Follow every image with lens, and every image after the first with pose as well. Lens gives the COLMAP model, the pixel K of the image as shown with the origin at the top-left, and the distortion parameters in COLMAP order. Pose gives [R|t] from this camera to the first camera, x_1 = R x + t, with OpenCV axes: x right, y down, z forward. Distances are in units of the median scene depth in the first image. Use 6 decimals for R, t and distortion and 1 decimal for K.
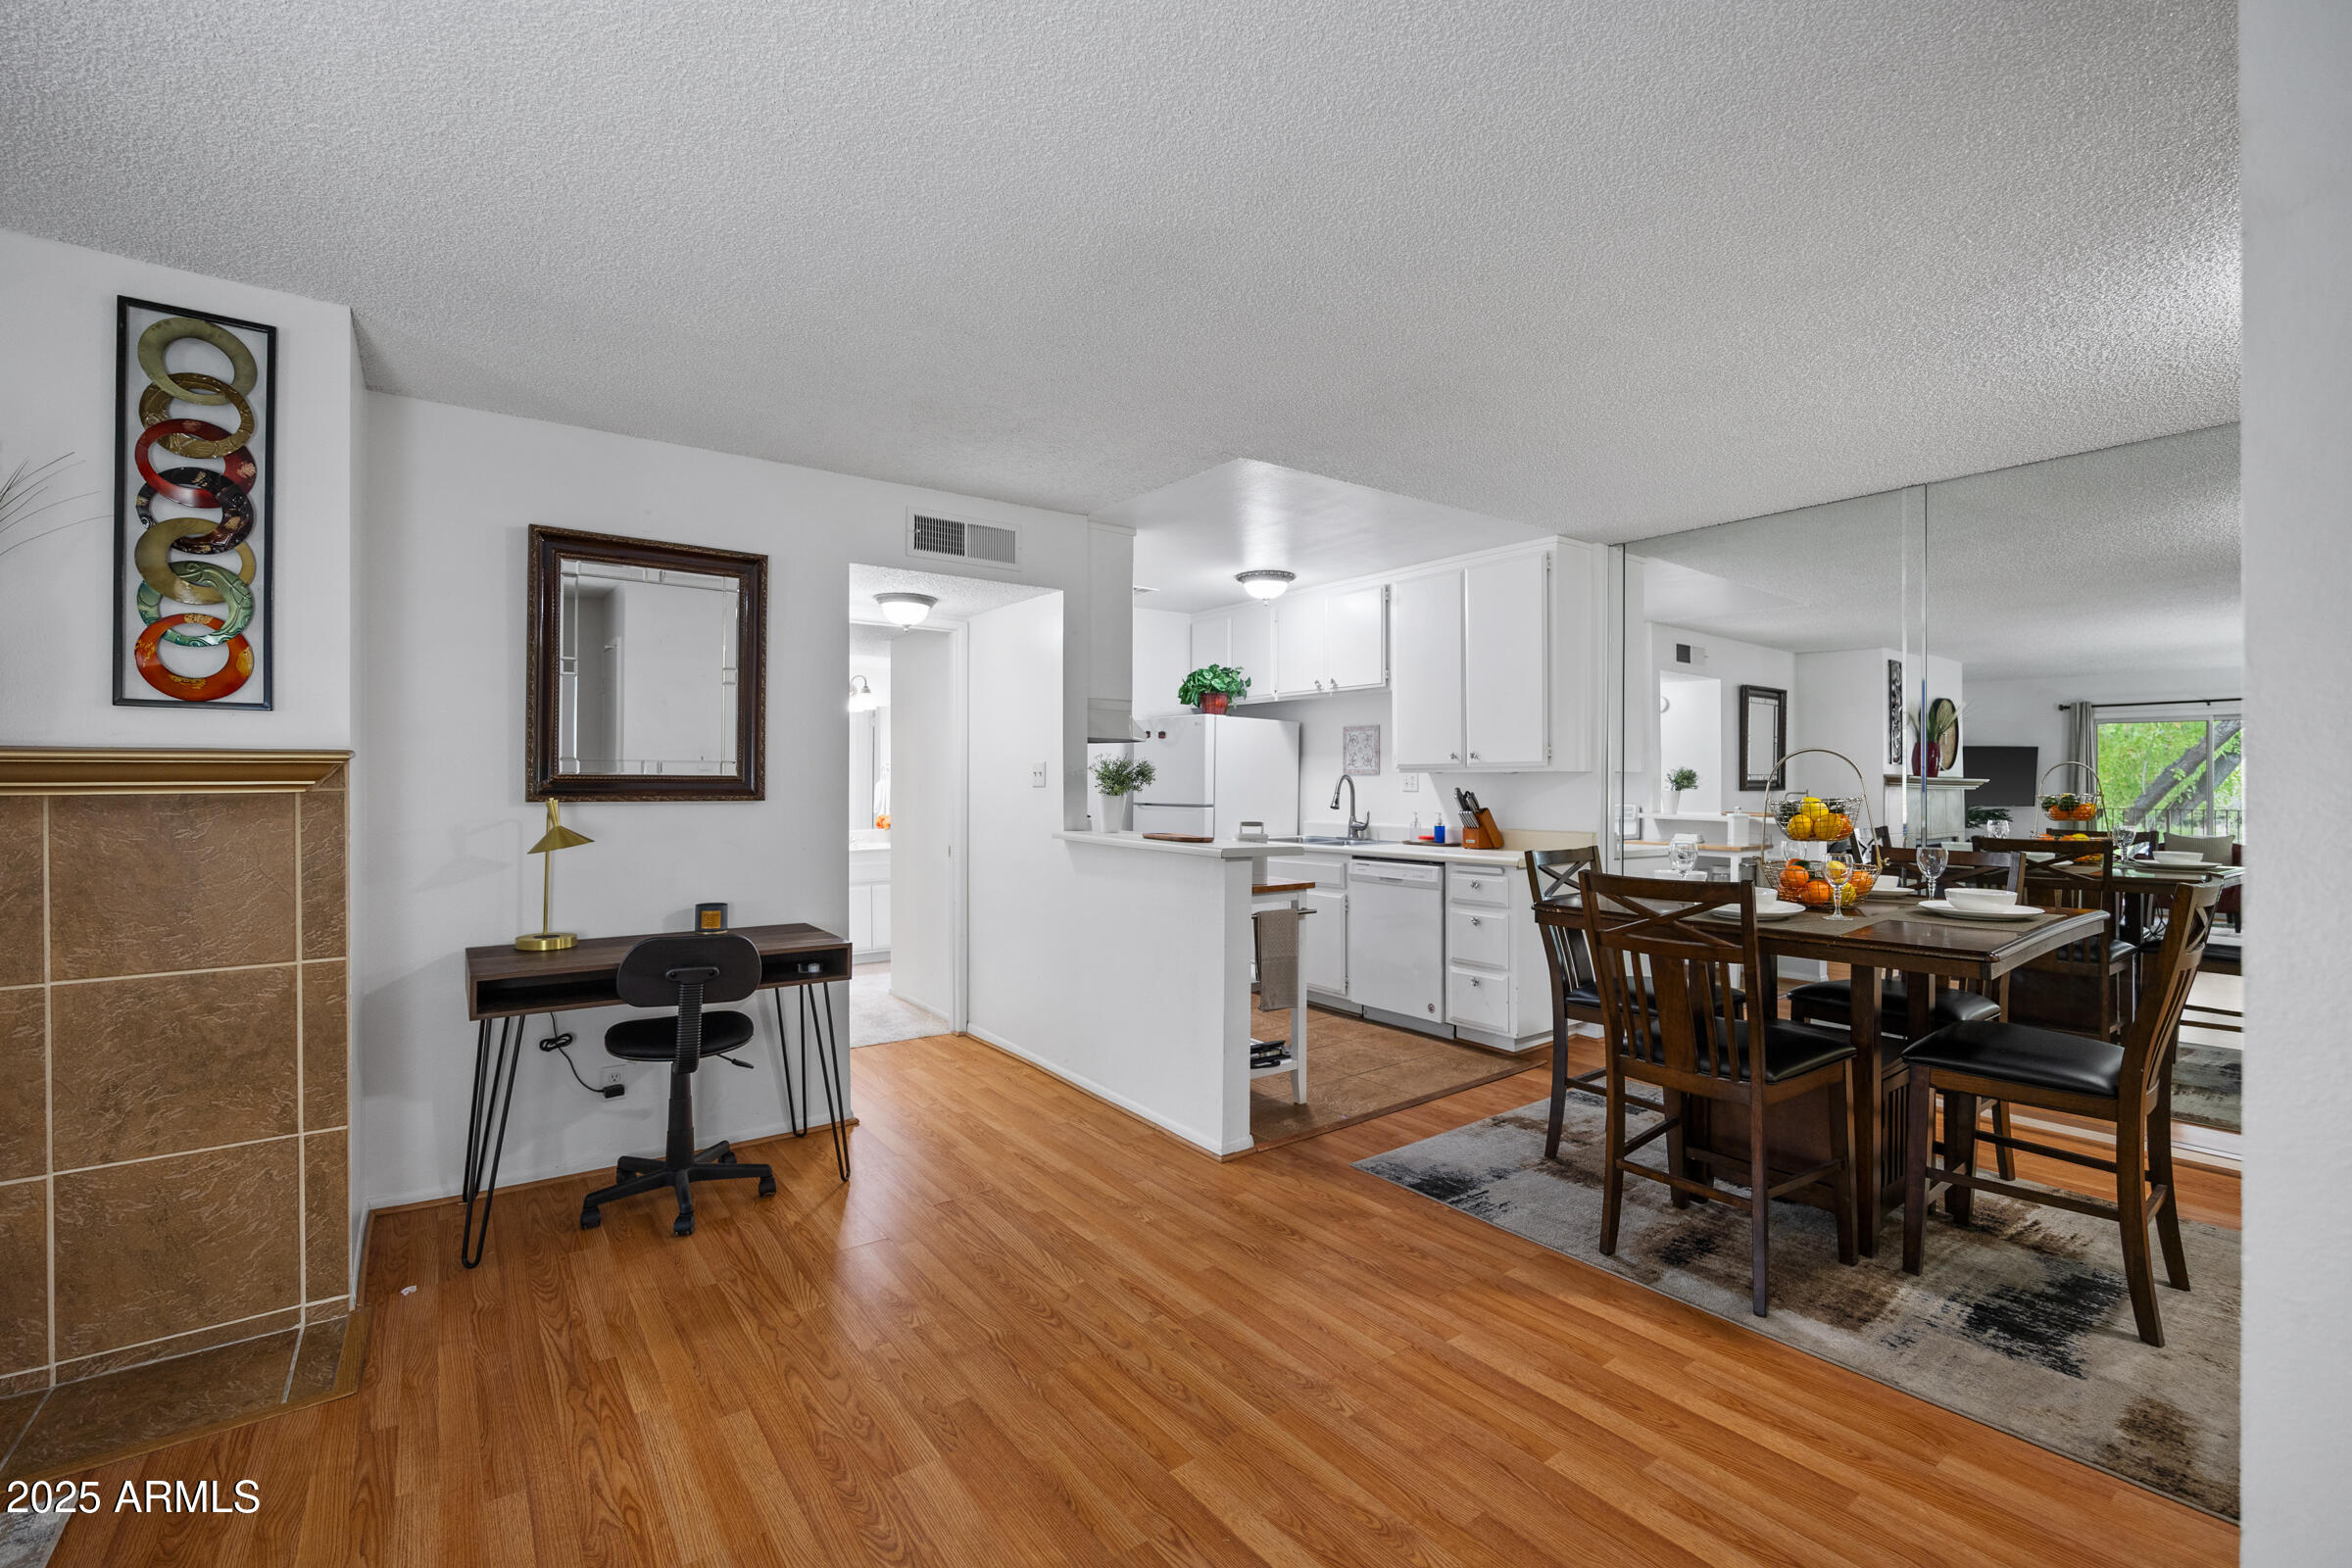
lens RADIAL K [[978.5, 0, 1167.3], [0, 978.5, 780.0], [0, 0, 1]] dist [-0.016200, -0.000561]
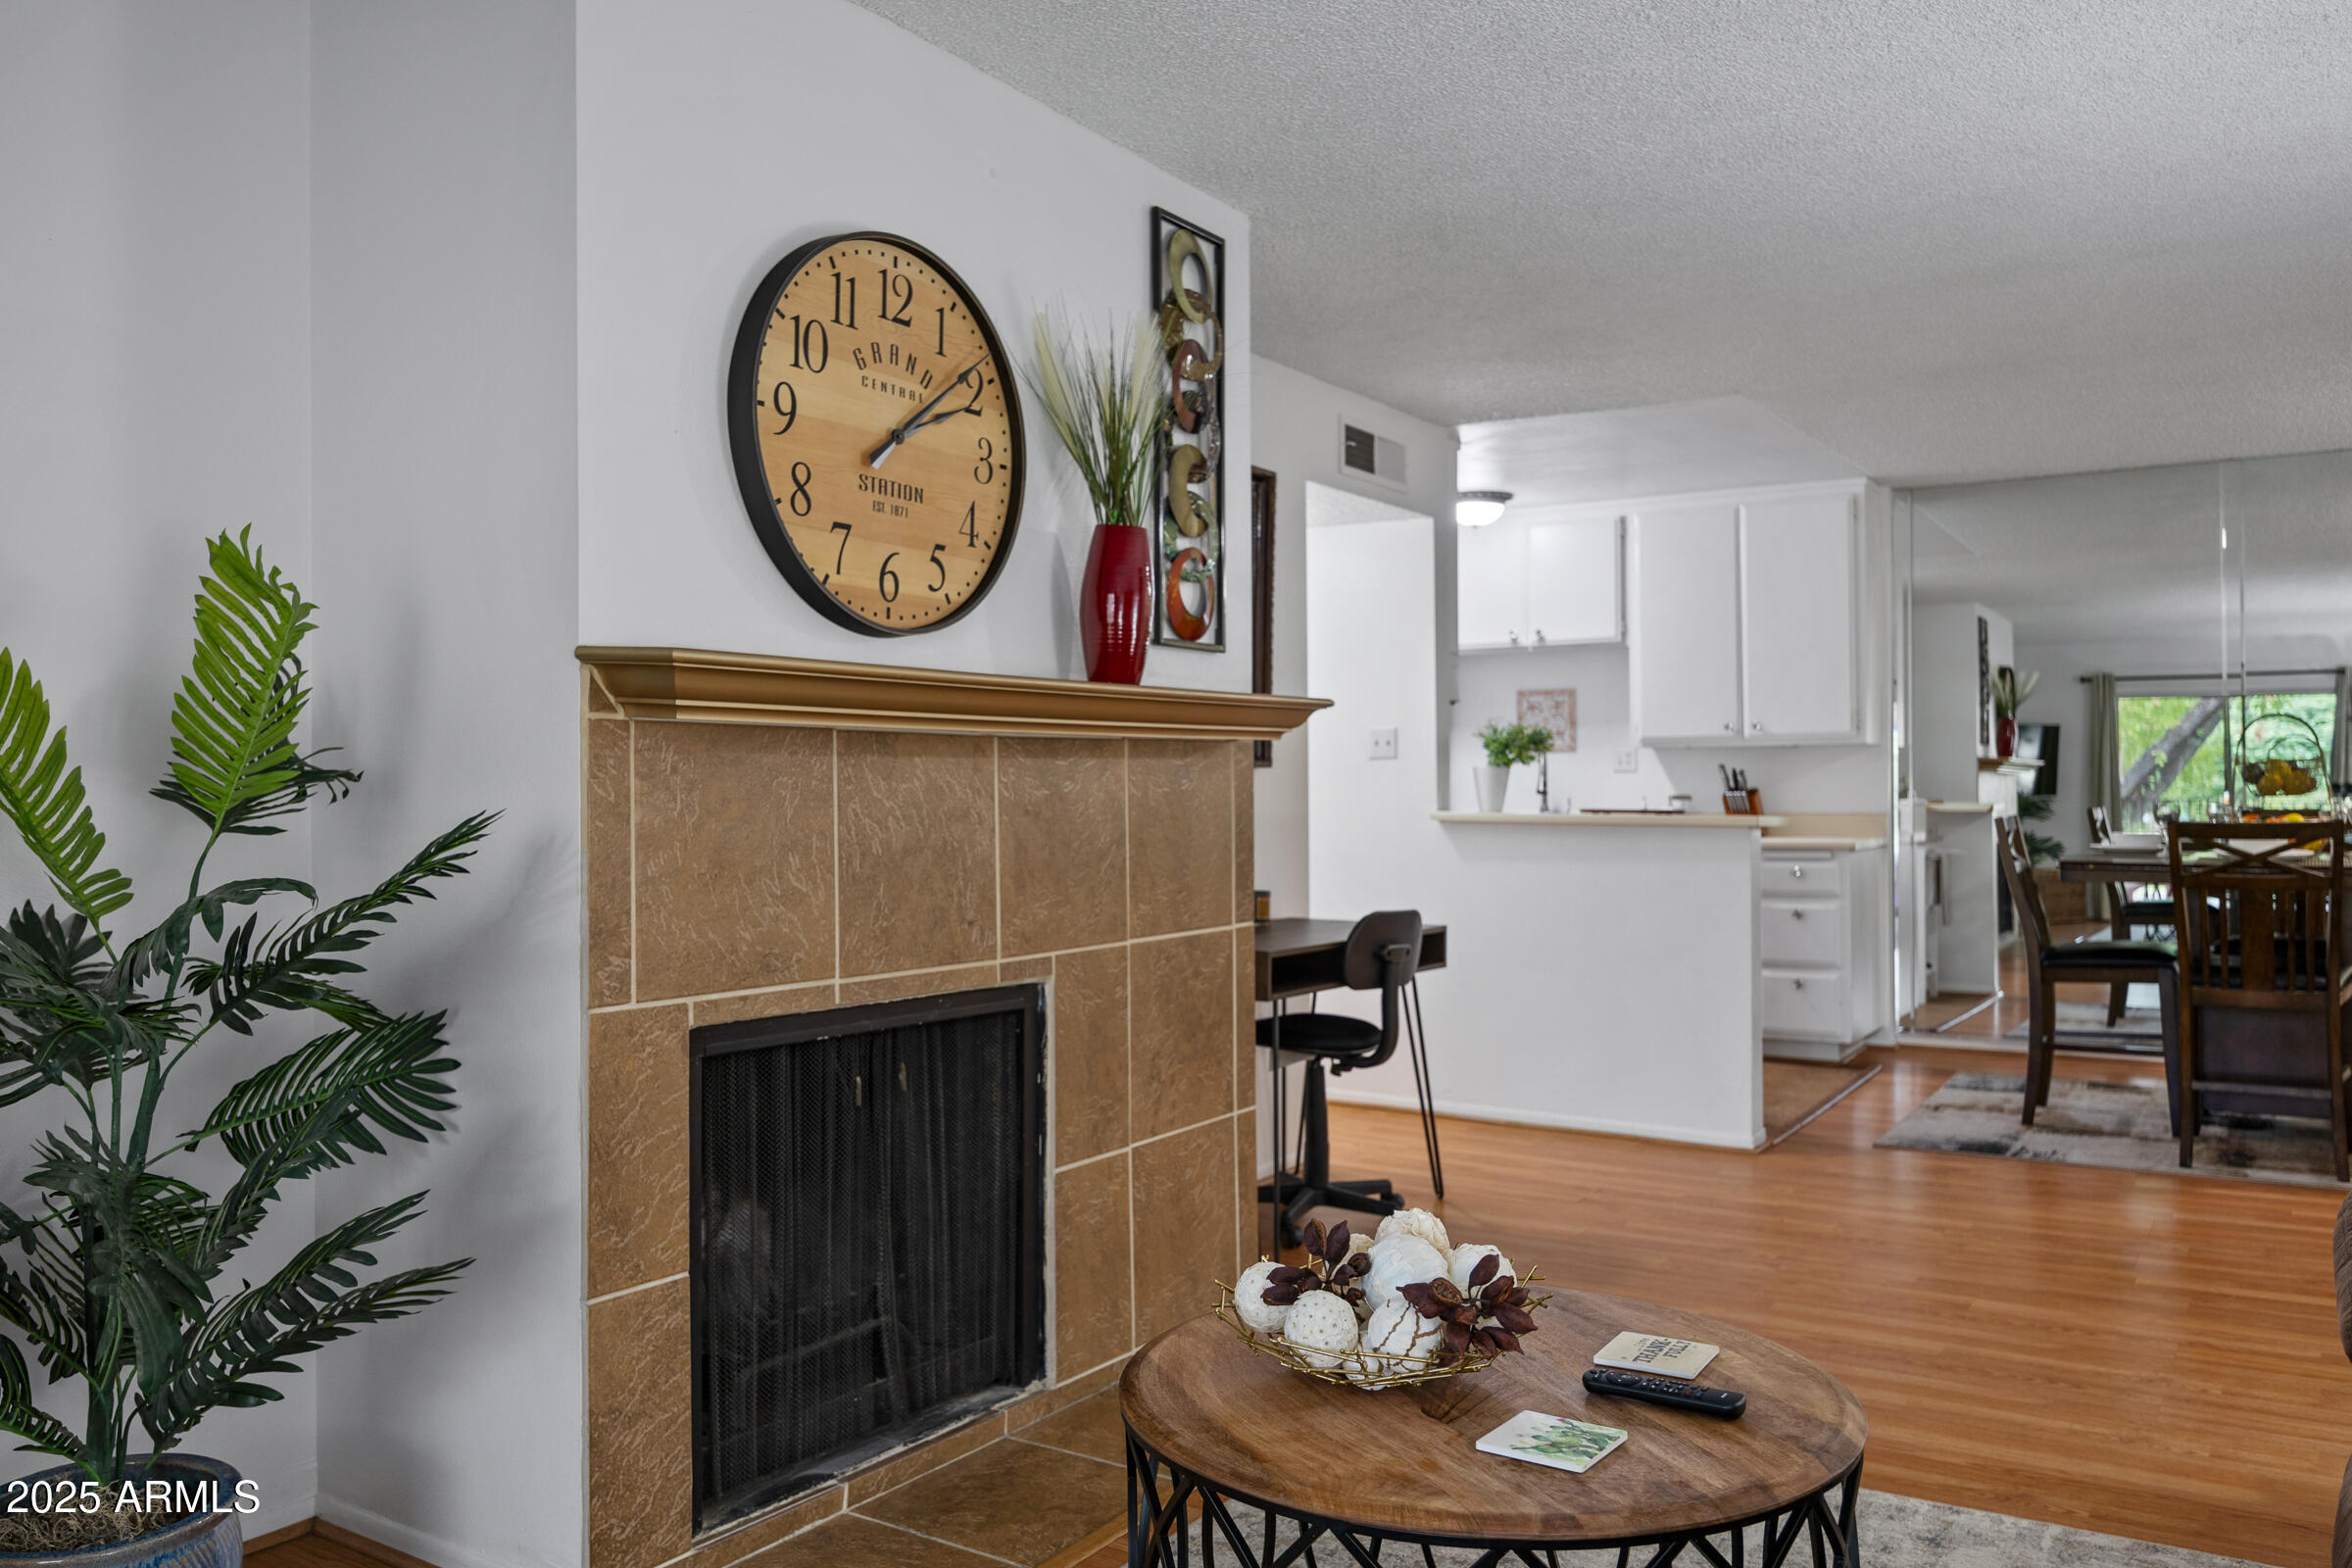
lens RADIAL K [[1745.8, 0, 1171.4], [0, 1745.8, 770.8], [0, 0, 1]] dist [0.026317, -0.000369]
pose [[0.935297, -0.001081, 0.353863, -0.830494], [0.004452, 0.999952, -0.008713, 0.029718], [-0.353836, 0.009725, 0.935257, -0.293370]]
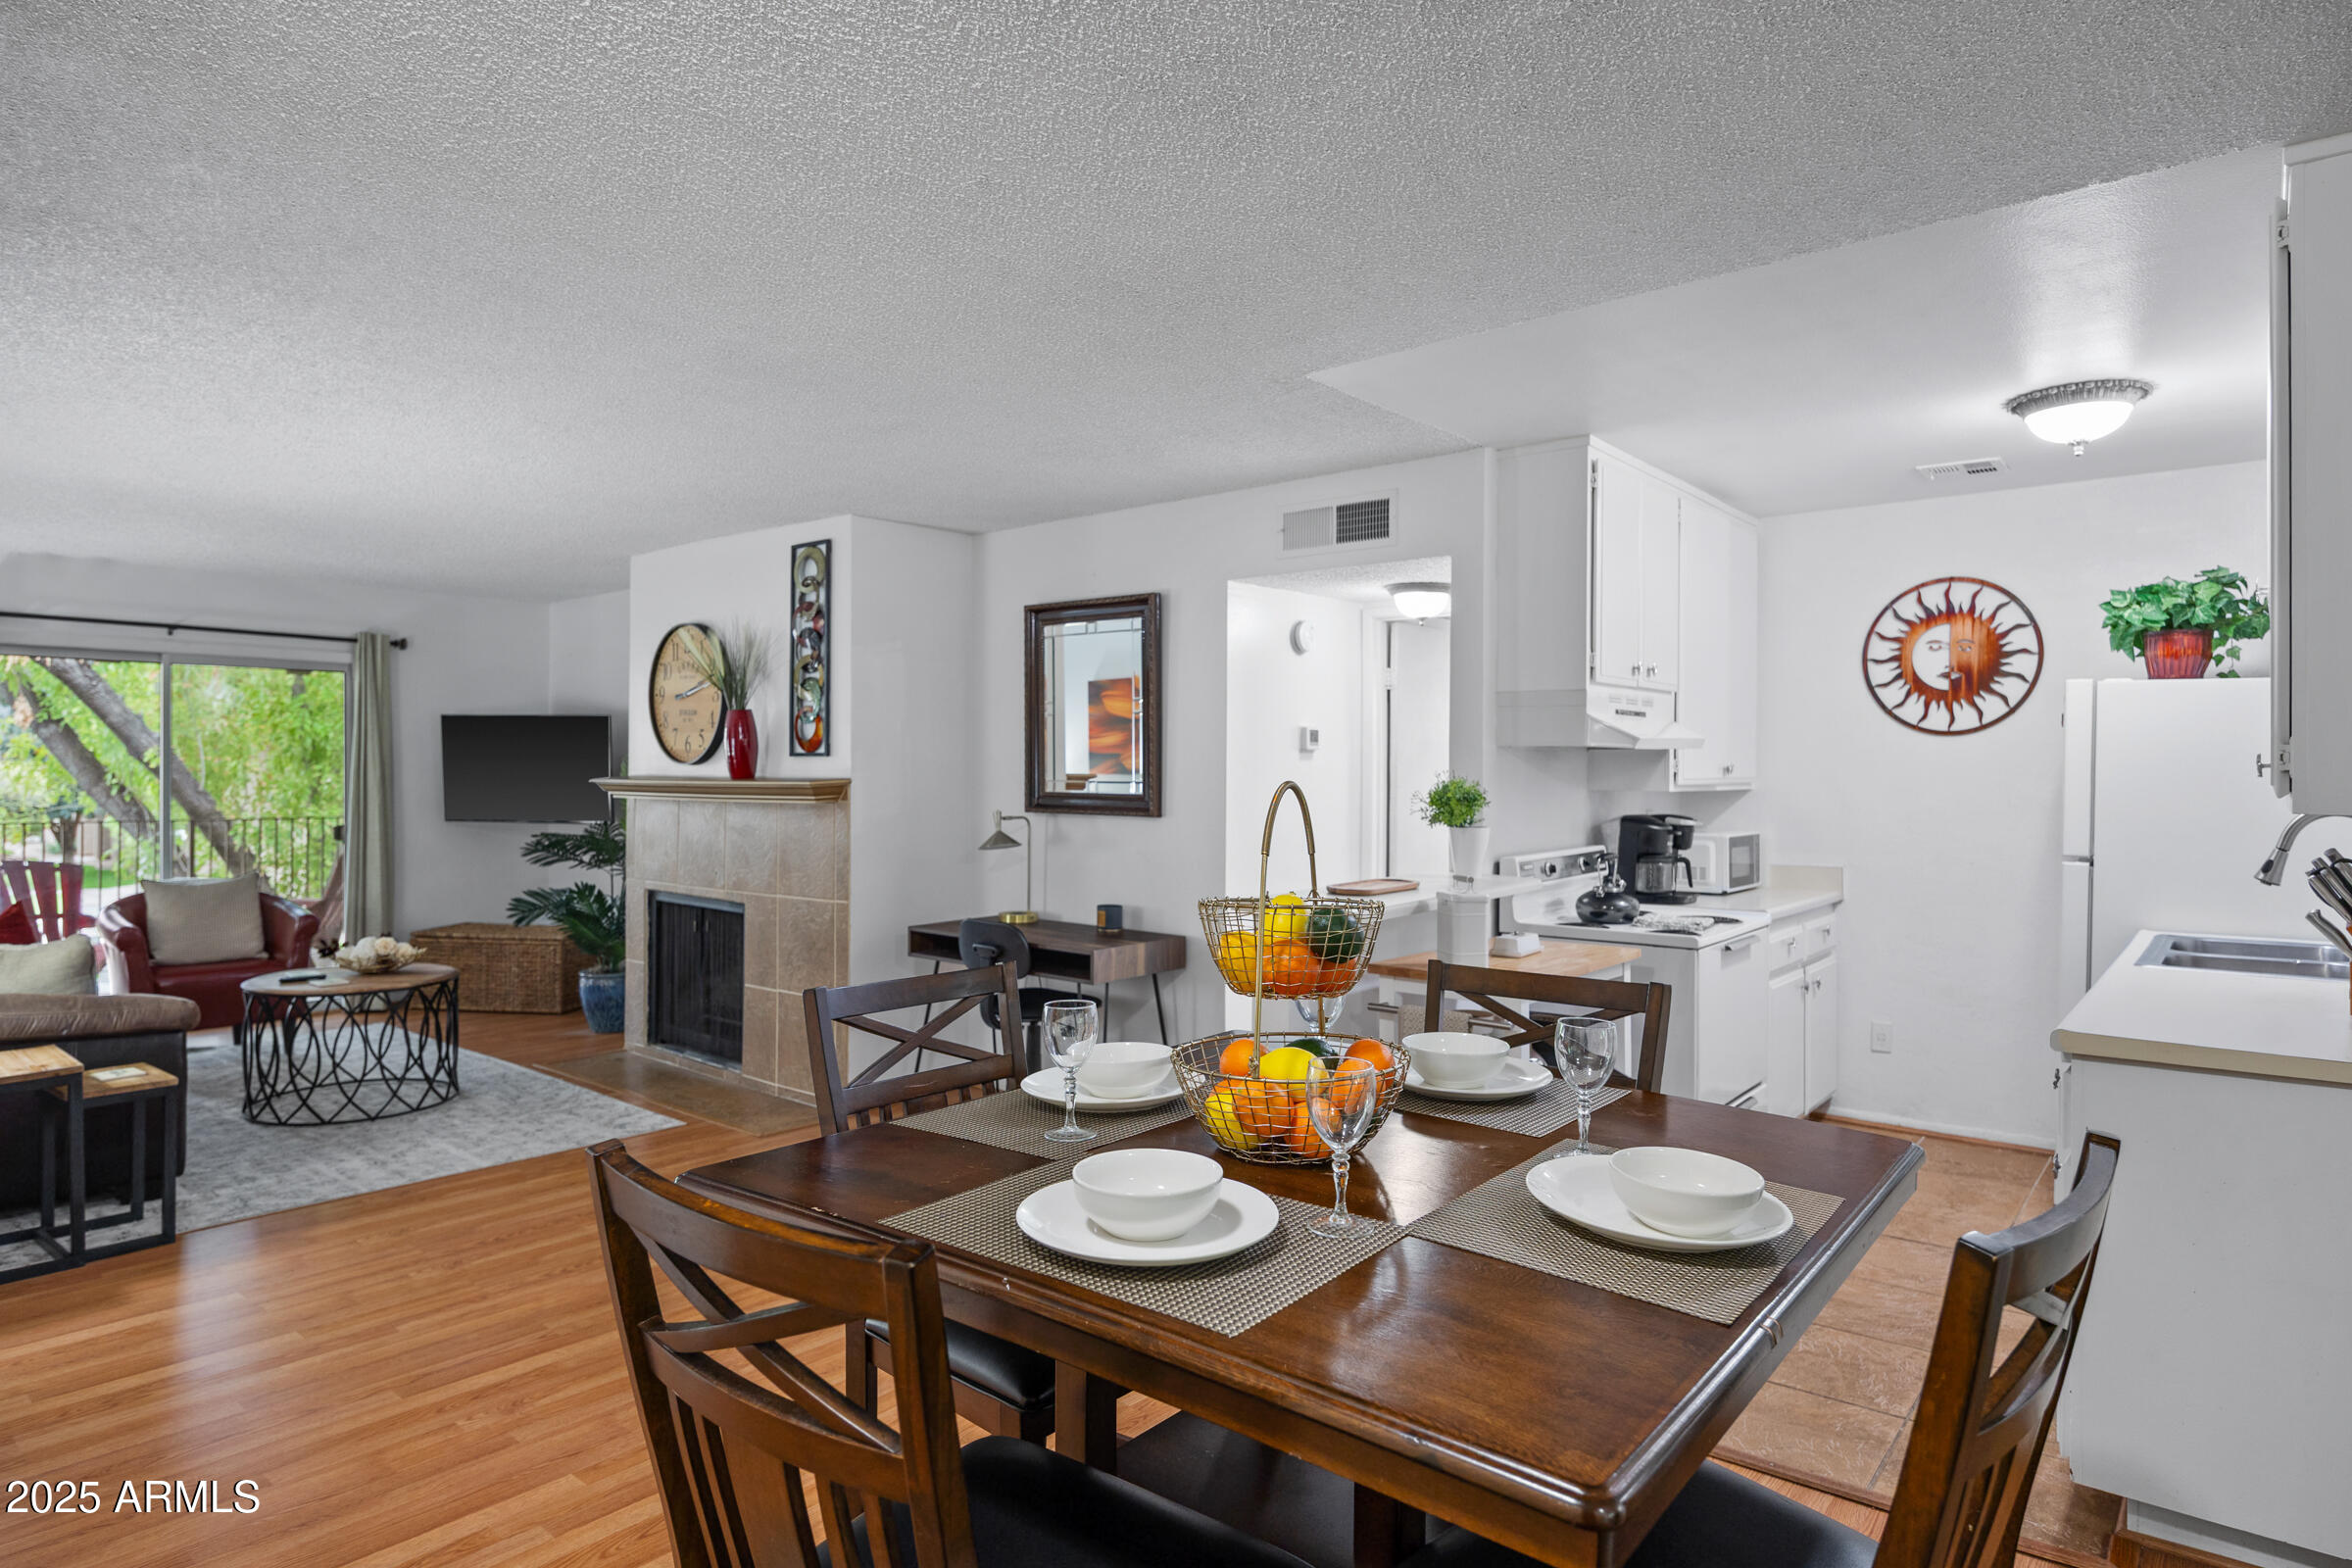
lens RADIAL K [[1295.5, 0, 1193.5], [0, 1295.5, 767.9], [0, 0, 1]] dist [0.004344, -0.001604]
pose [[0.259381, -0.001967, -0.965773, 0.816673], [-0.003729, 0.999988, -0.003038, -0.024346], [0.965768, 0.004390, 0.259371, 0.545565]]
